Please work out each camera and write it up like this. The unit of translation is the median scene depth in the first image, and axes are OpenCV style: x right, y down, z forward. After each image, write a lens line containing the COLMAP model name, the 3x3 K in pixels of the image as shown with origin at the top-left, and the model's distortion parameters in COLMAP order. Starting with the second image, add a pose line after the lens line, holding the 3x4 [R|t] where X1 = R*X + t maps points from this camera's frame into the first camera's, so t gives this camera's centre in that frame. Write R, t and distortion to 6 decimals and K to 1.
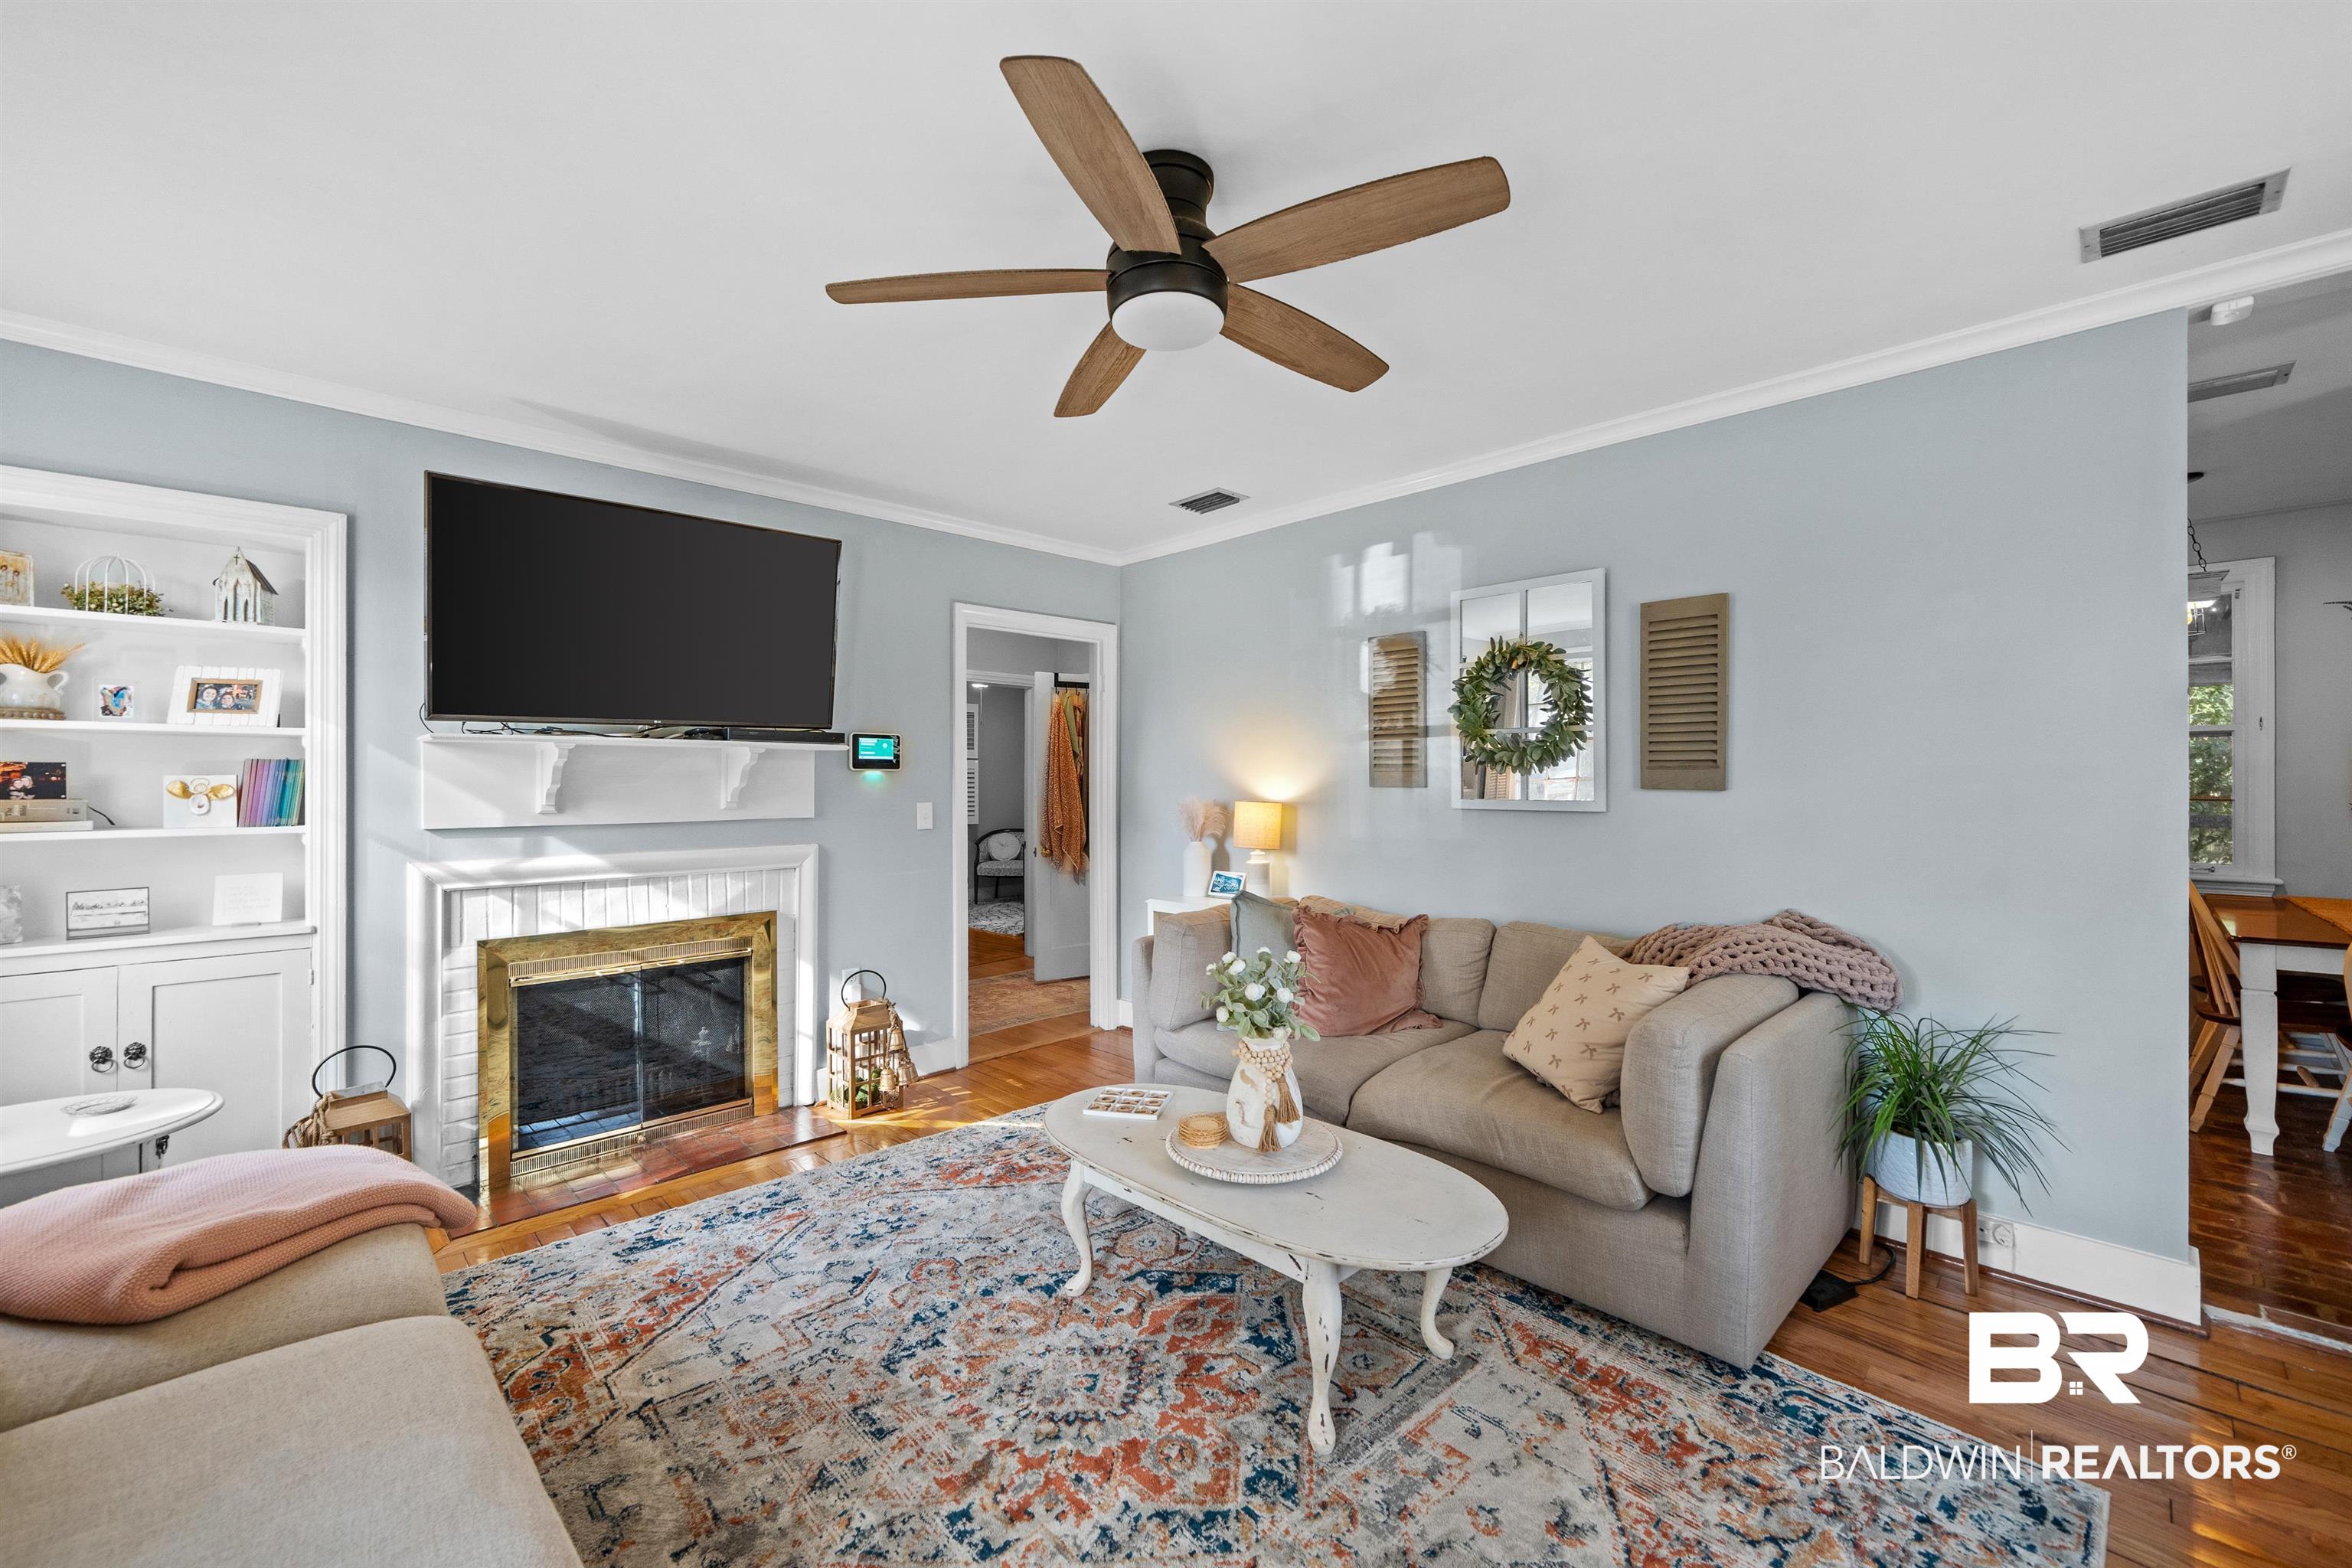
lens RADIAL K [[945.0, 0, 1185.1], [0, 945.0, 782.8], [0, 0, 1]] dist [-0.000525, -0.000988]
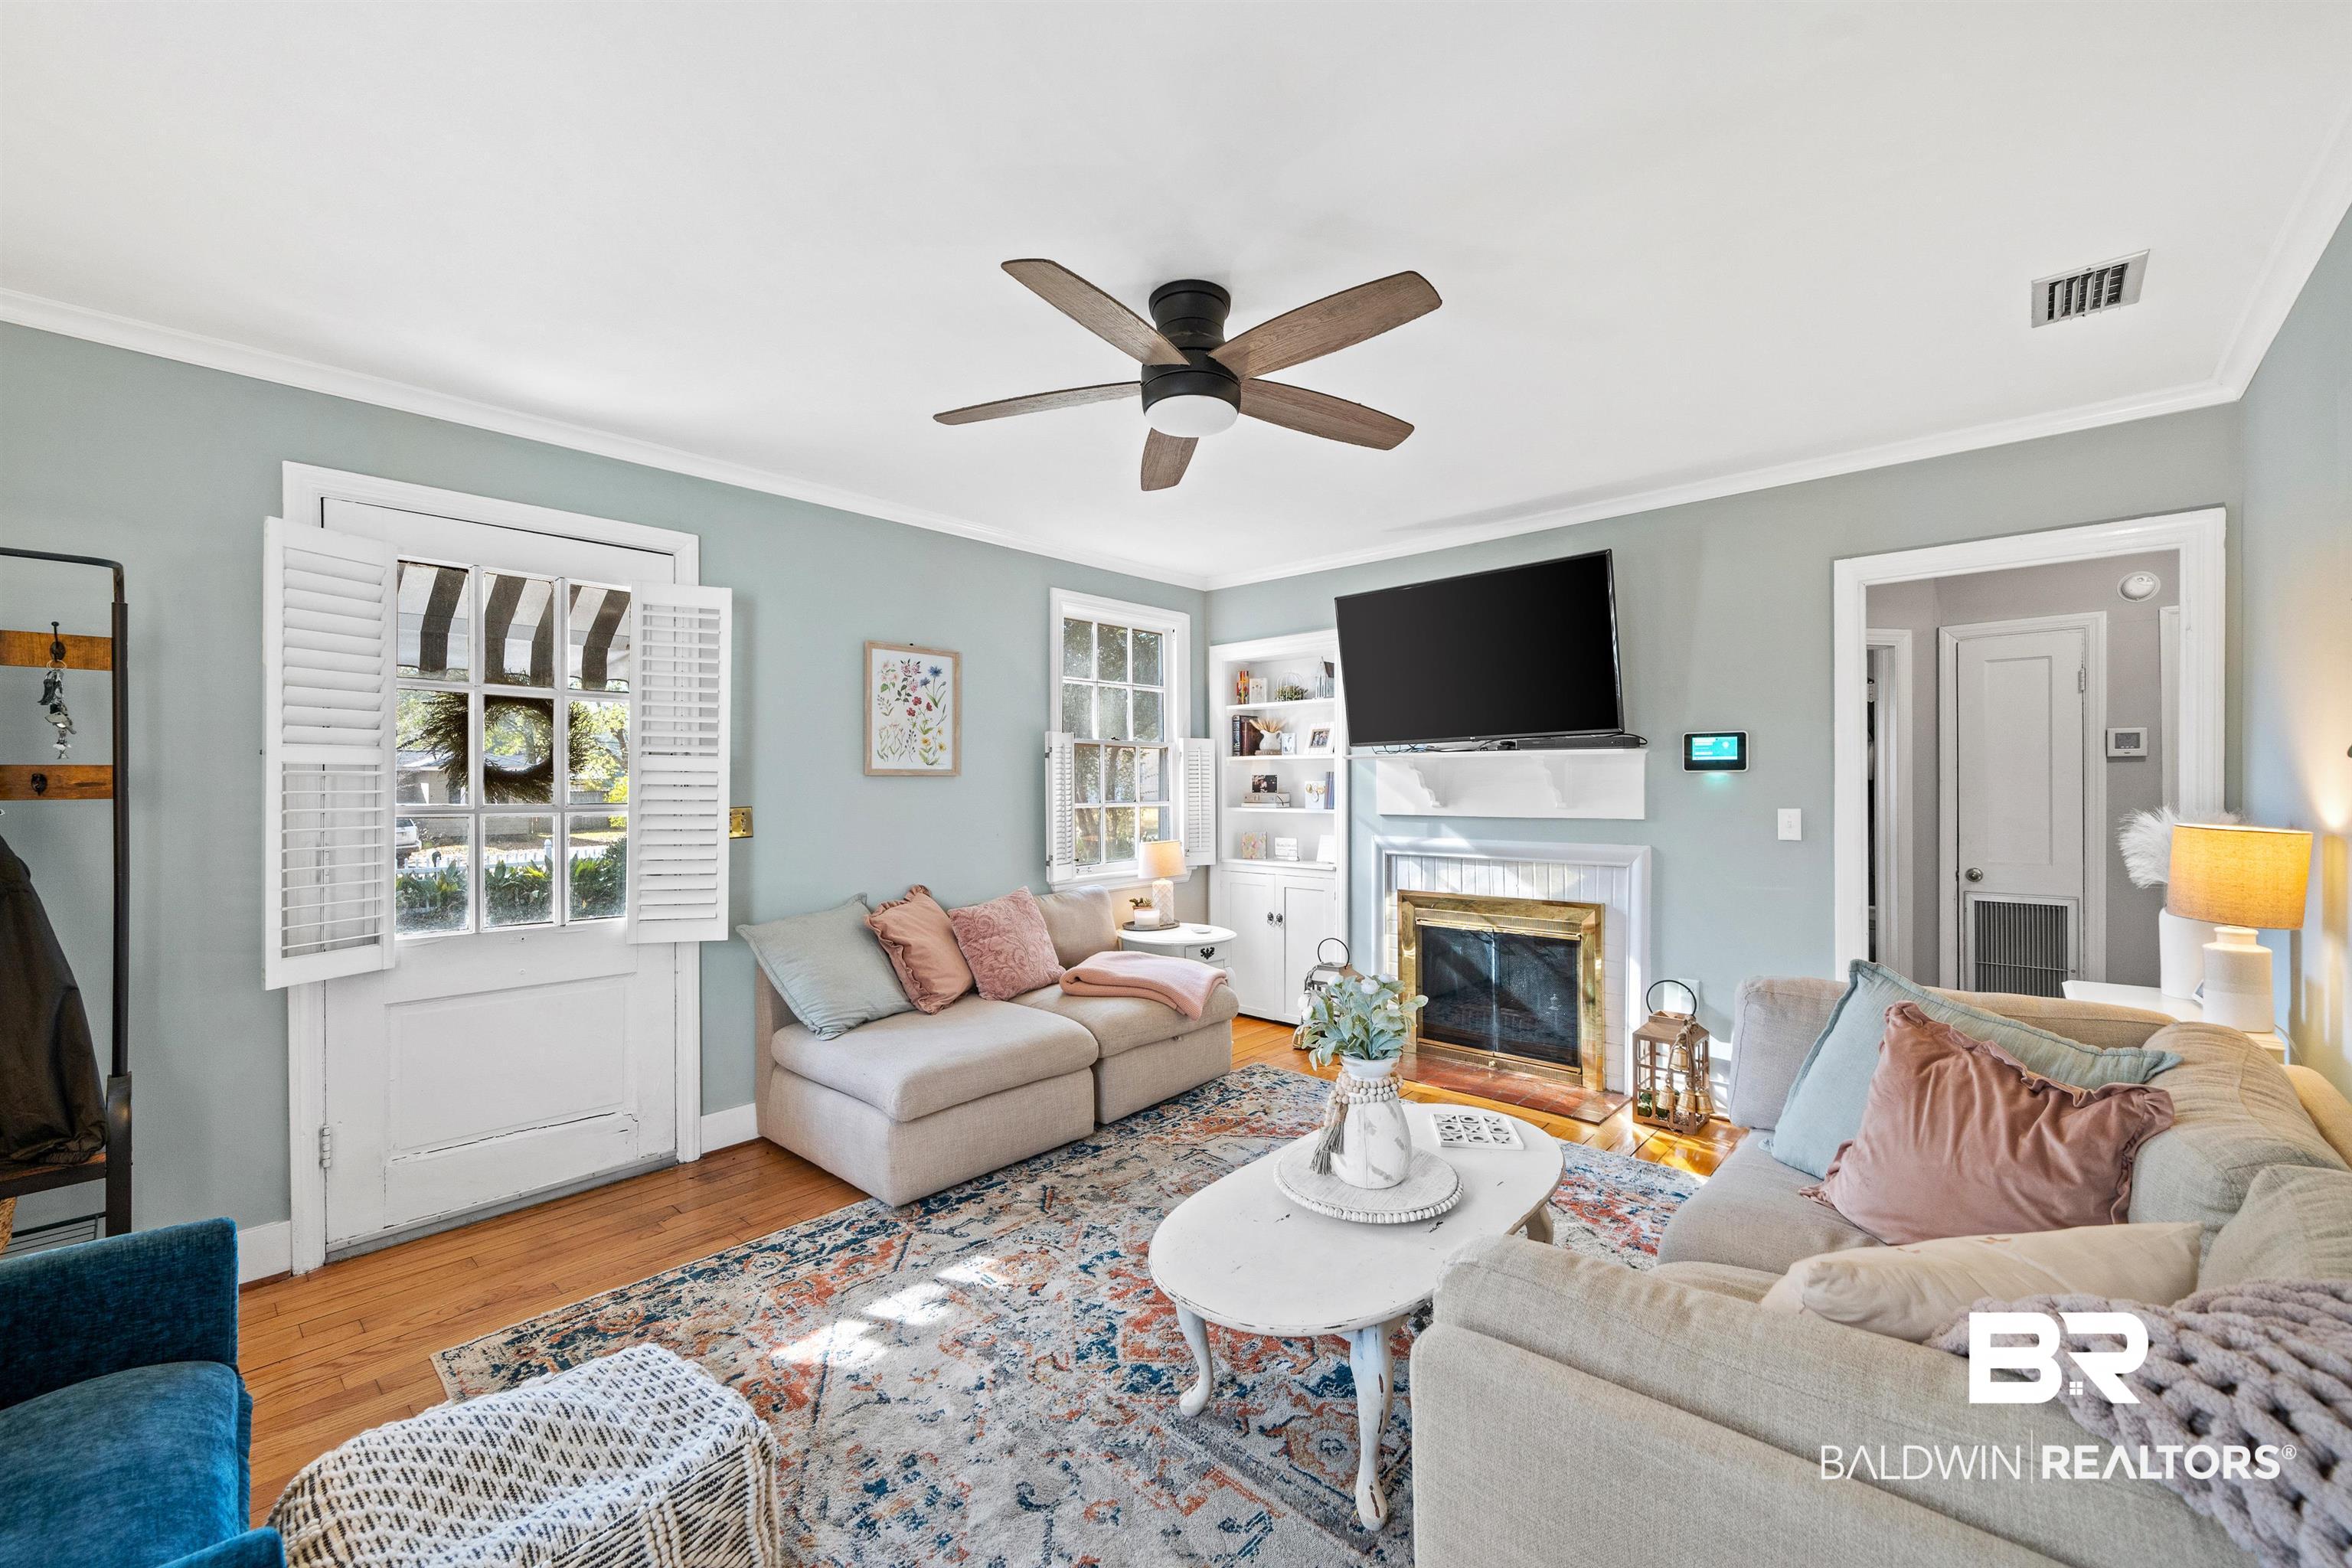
lens RADIAL K [[945.0, 0, 1188.4], [0, 945.0, 781.0], [0, 0, 1]] dist [-0.000525, -0.000988]
pose [[0.060183, 0.003274, -0.998182, 0.688983], [0.006926, 0.999969, 0.003697, -0.013656], [0.998163, -0.007136, 0.060158, 0.525097]]
